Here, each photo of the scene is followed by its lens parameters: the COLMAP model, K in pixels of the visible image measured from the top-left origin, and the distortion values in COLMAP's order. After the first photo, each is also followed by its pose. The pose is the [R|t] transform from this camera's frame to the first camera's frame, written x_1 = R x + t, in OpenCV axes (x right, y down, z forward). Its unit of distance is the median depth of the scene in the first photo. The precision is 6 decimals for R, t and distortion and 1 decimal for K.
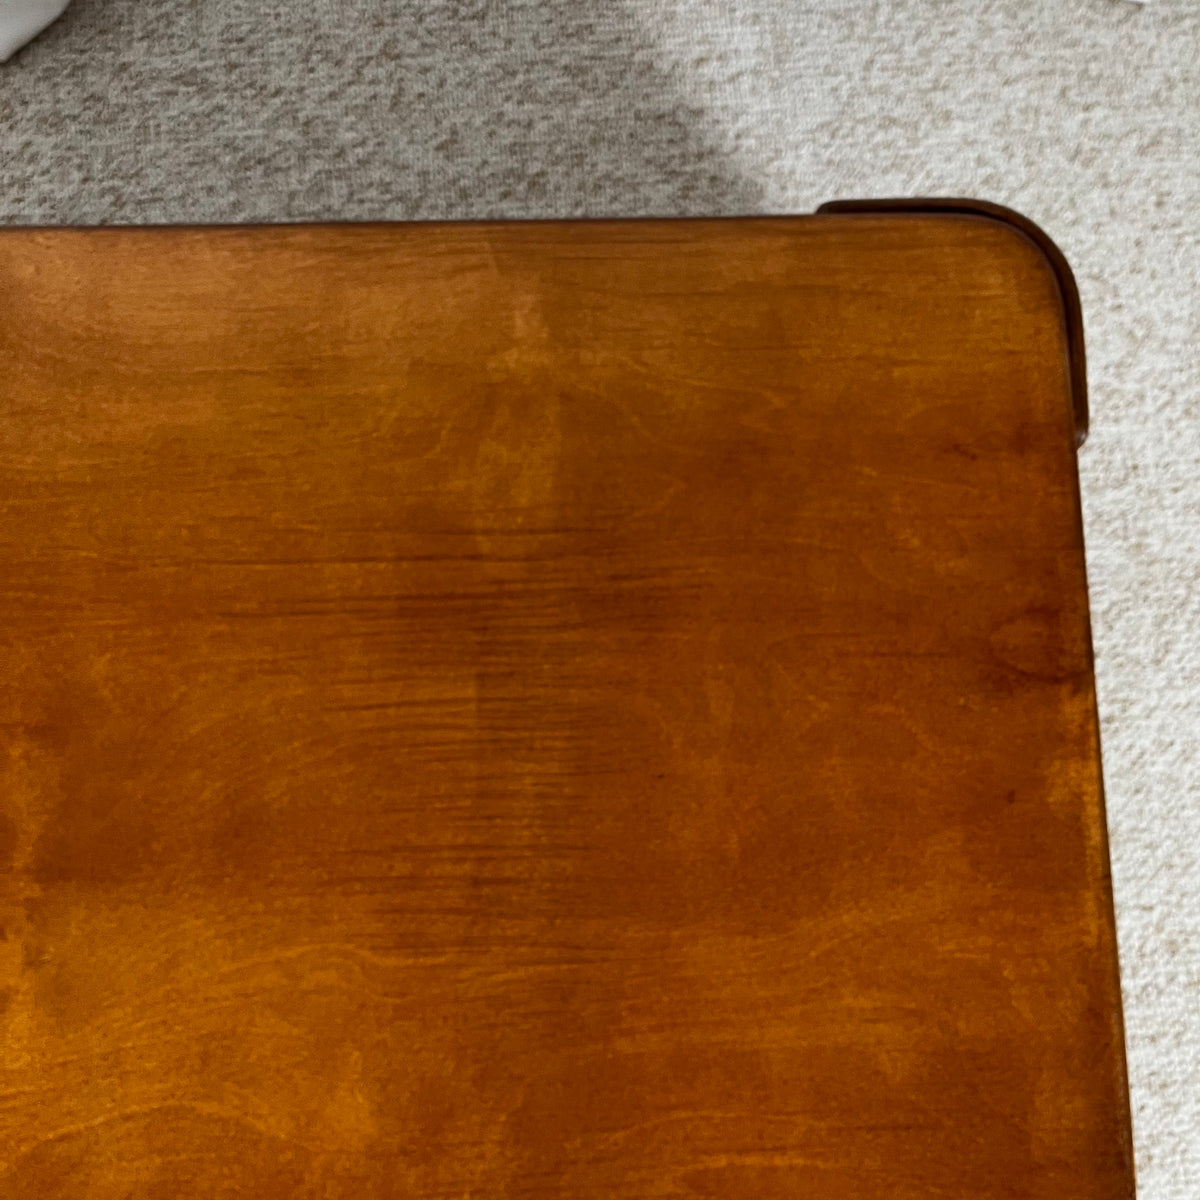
lens RADIAL K [[1236.2, 0, 600.0], [0, 1236.2, 600.0], [0, 0, 1]] dist [0.010528, 0.000927]
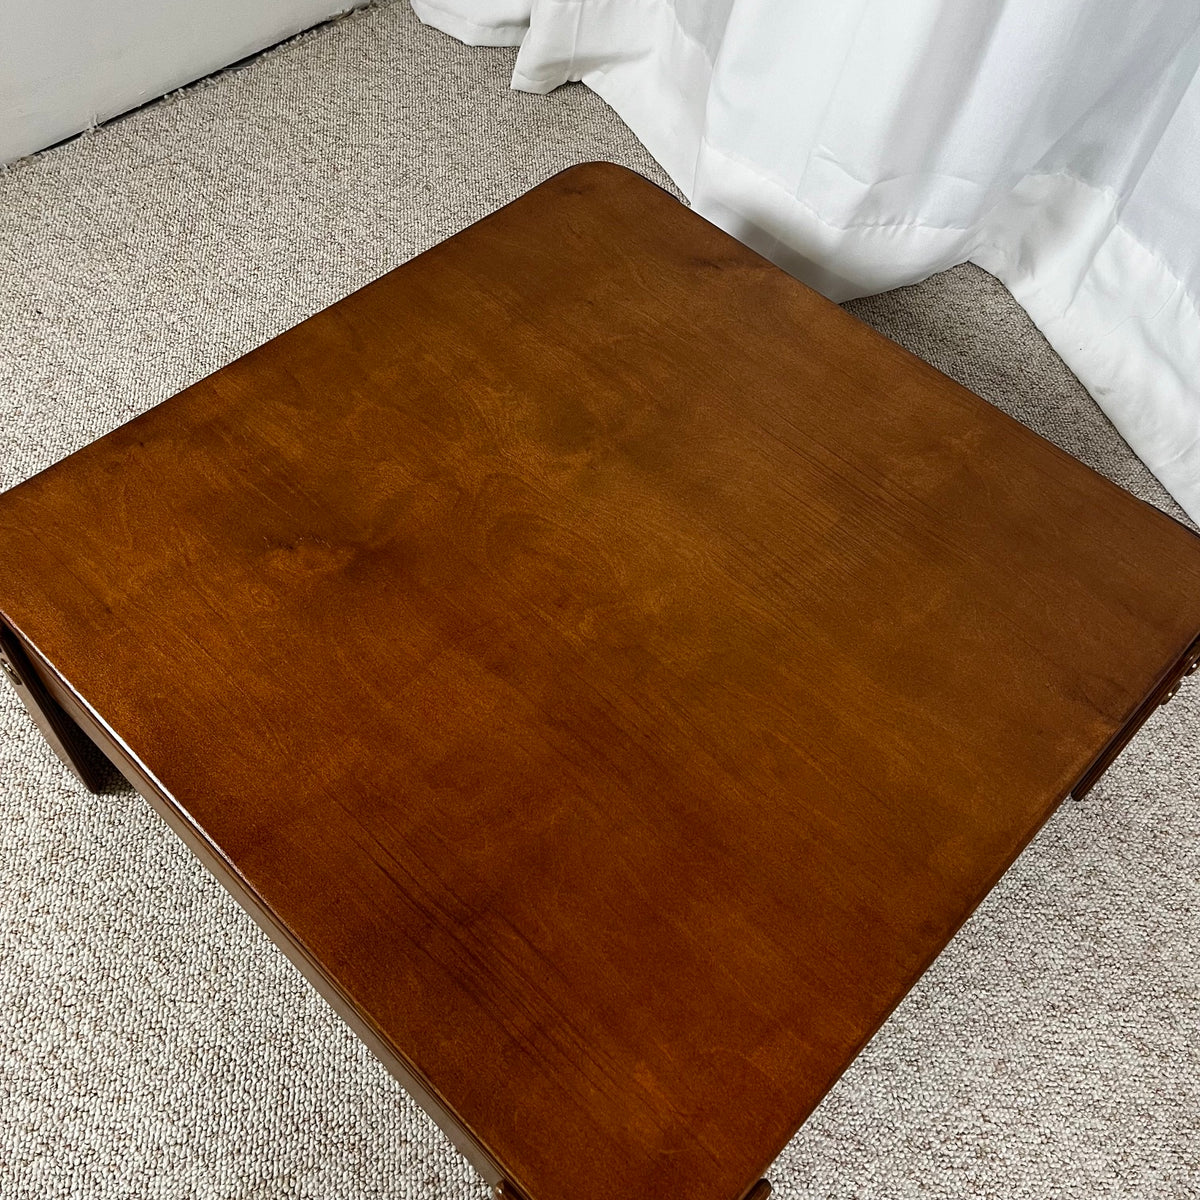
lens RADIAL K [[1200.7, 0, 602.9], [0, 1200.7, 594.9], [0, 0, 1]] dist [0.073345, -0.077382]
pose [[0.704869, 0.604808, -0.370631, 0.409994], [-0.708211, 0.629475, -0.319684, 1.009066], [0.039955, 0.487820, 0.872029, -0.604404]]
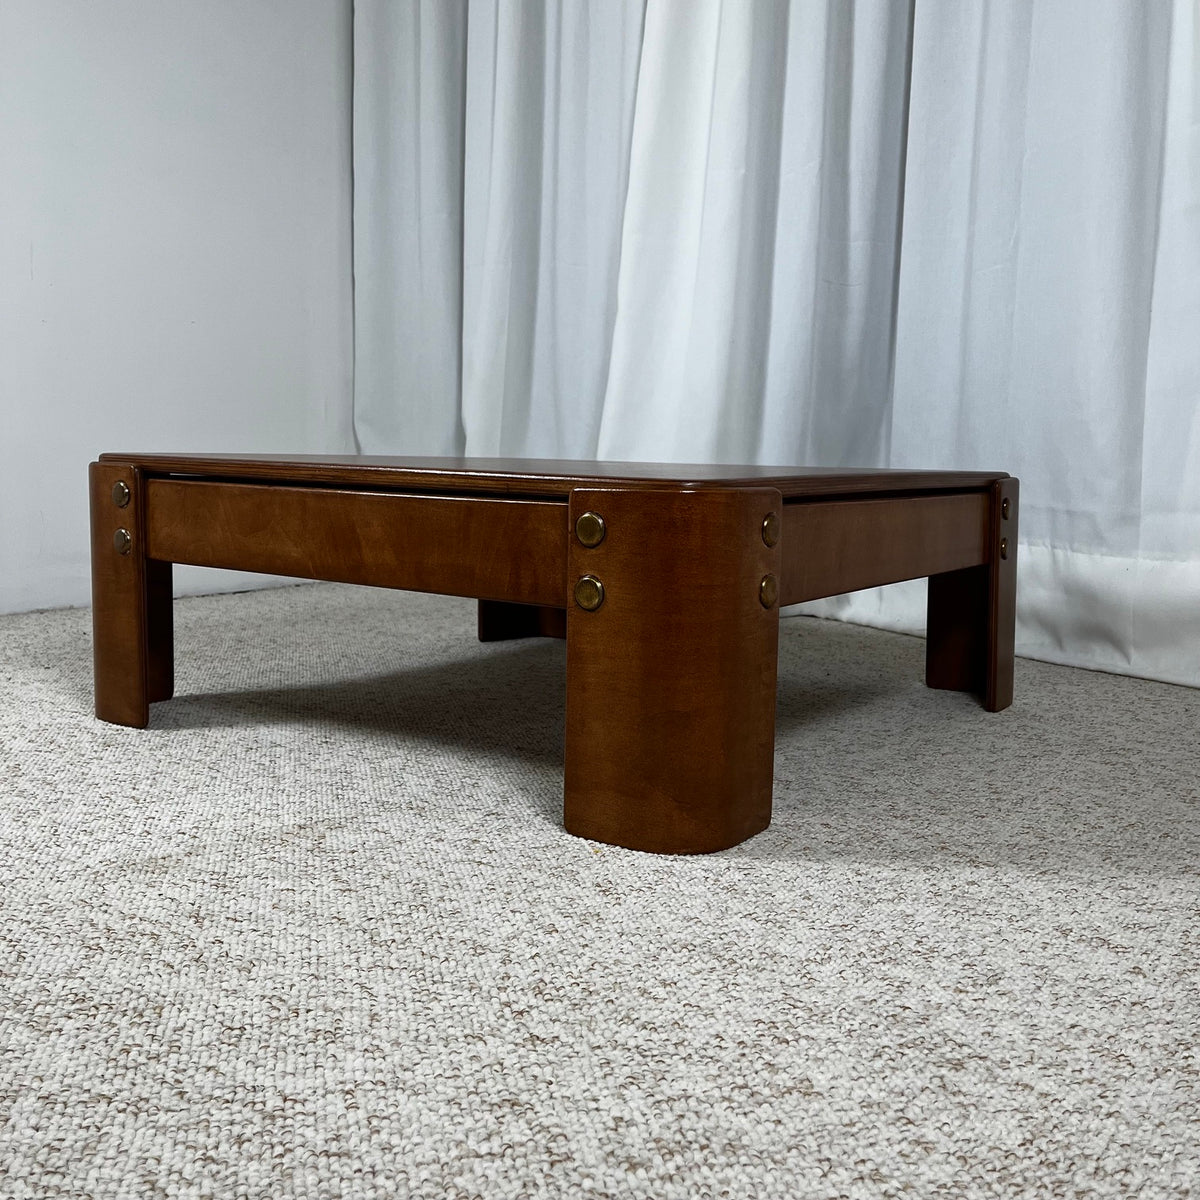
lens RADIAL K [[1215.6, 0, 593.2], [0, 1215.6, 597.0], [0, 0, 1]] dist [0.039488, -0.021701]
pose [[0.801417, 0.083384, -0.592265, 1.275992], [-0.593670, 0.231285, -0.770755, 2.409812], [0.072713, 0.969306, 0.234858, 0.627509]]
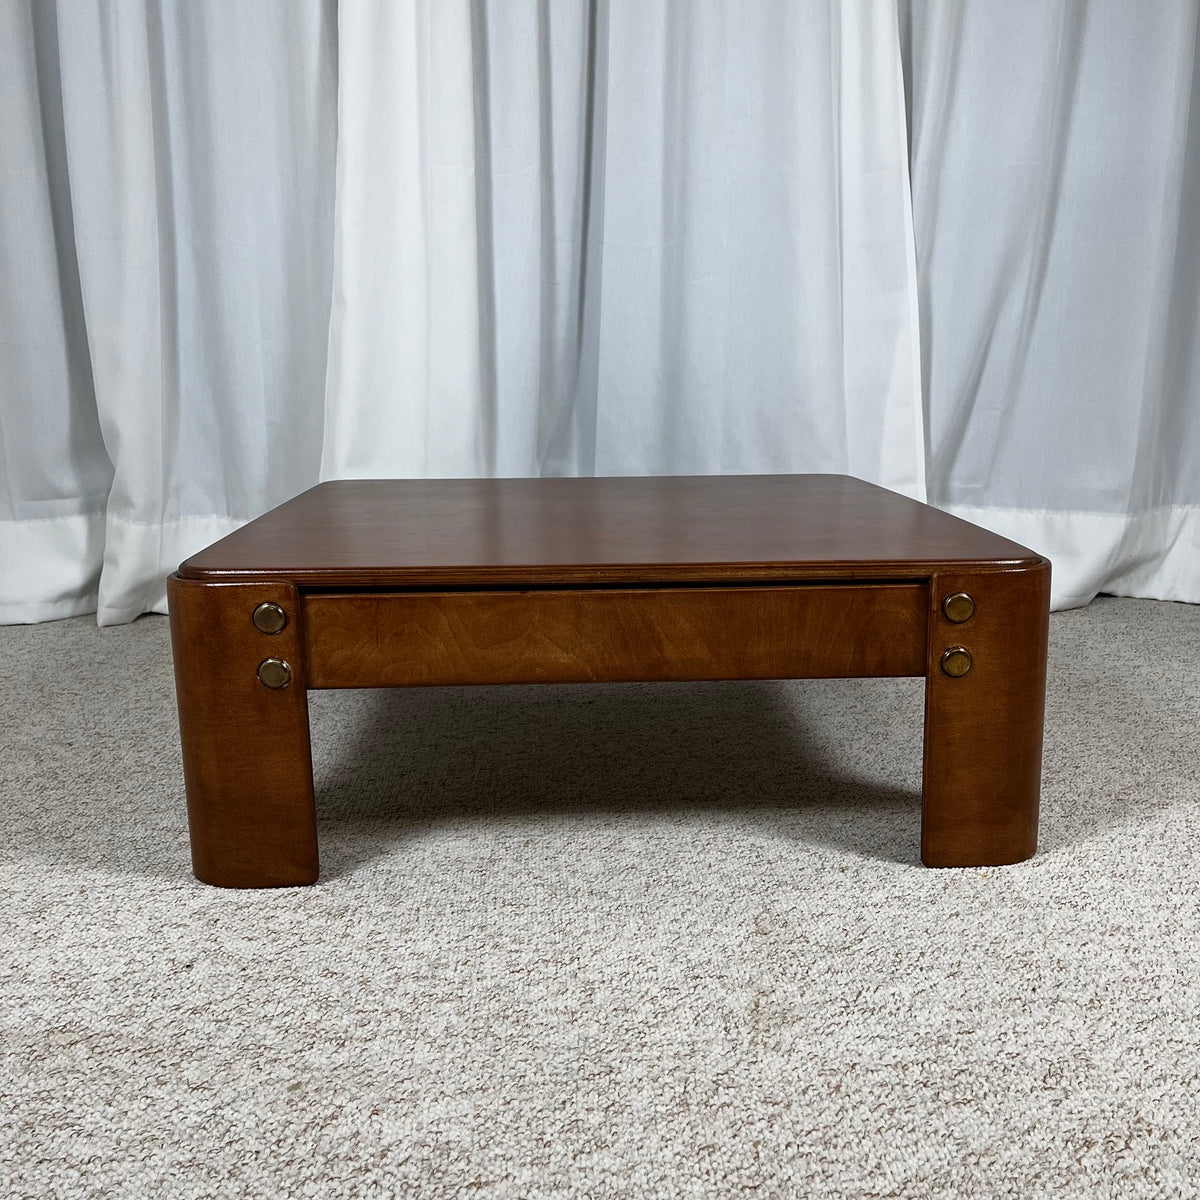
lens RADIAL K [[1220.1, 0, 605.0], [0, 1220.1, 600.3], [0, 0, 1]] dist [0.021742, 0.021265]
pose [[0.999571, -0.020712, 0.020704, -0.338862], [0.026542, 0.341981, -0.939332, 2.905841], [0.012375, 0.939478, 0.342384, 0.245495]]
